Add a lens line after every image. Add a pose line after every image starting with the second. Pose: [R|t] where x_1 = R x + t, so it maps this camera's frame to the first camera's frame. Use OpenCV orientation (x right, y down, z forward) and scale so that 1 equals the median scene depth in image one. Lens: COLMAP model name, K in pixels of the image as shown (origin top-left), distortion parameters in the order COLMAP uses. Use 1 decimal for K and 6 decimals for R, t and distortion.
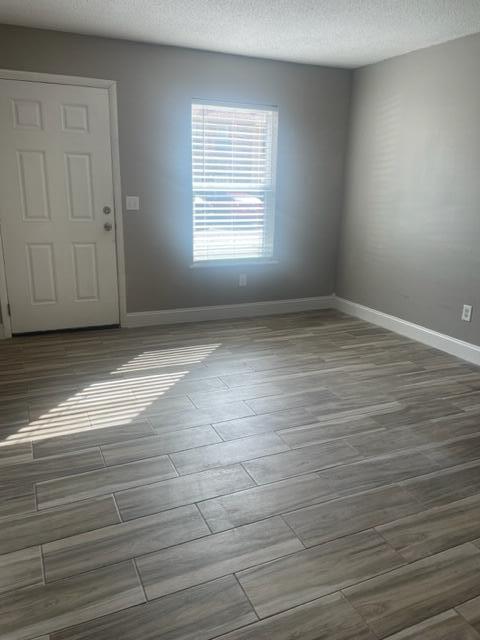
lens RADIAL K [[482.8, 0, 235.9], [0, 482.8, 318.9], [0, 0, 1]] dist [0.089639, -0.112854]
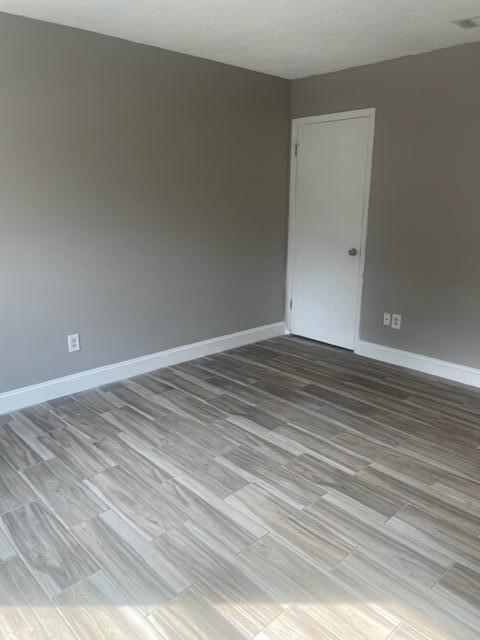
lens RADIAL K [[482.8, 0, 236.1], [0, 482.8, 317.1], [0, 0, 1]] dist [0.089639, -0.112854]
pose [[-0.324080, -0.257503, 0.910310, -0.535769], [0.248770, 0.905181, 0.344617, -0.361233], [-0.912736, 0.338141, -0.229292, 1.142055]]
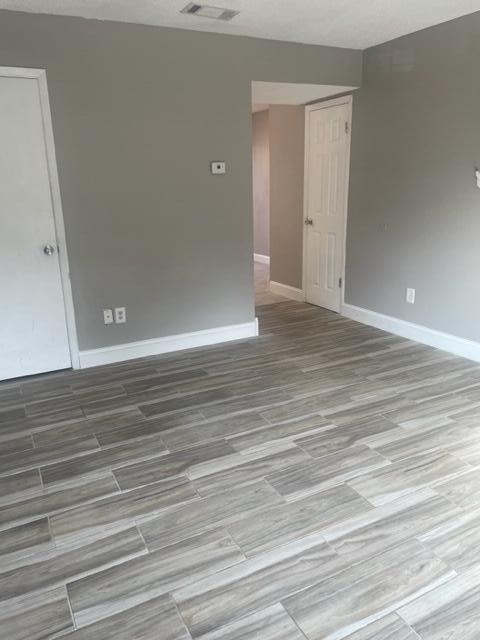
lens RADIAL K [[482.8, 0, 236.6], [0, 482.8, 317.8], [0, 0, 1]] dist [0.089639, -0.112854]
pose [[-0.998337, 0.017530, -0.054915, 0.296903], [-0.013790, 0.852352, 0.522786, -0.425108], [0.055971, 0.522674, -0.850693, 1.506363]]
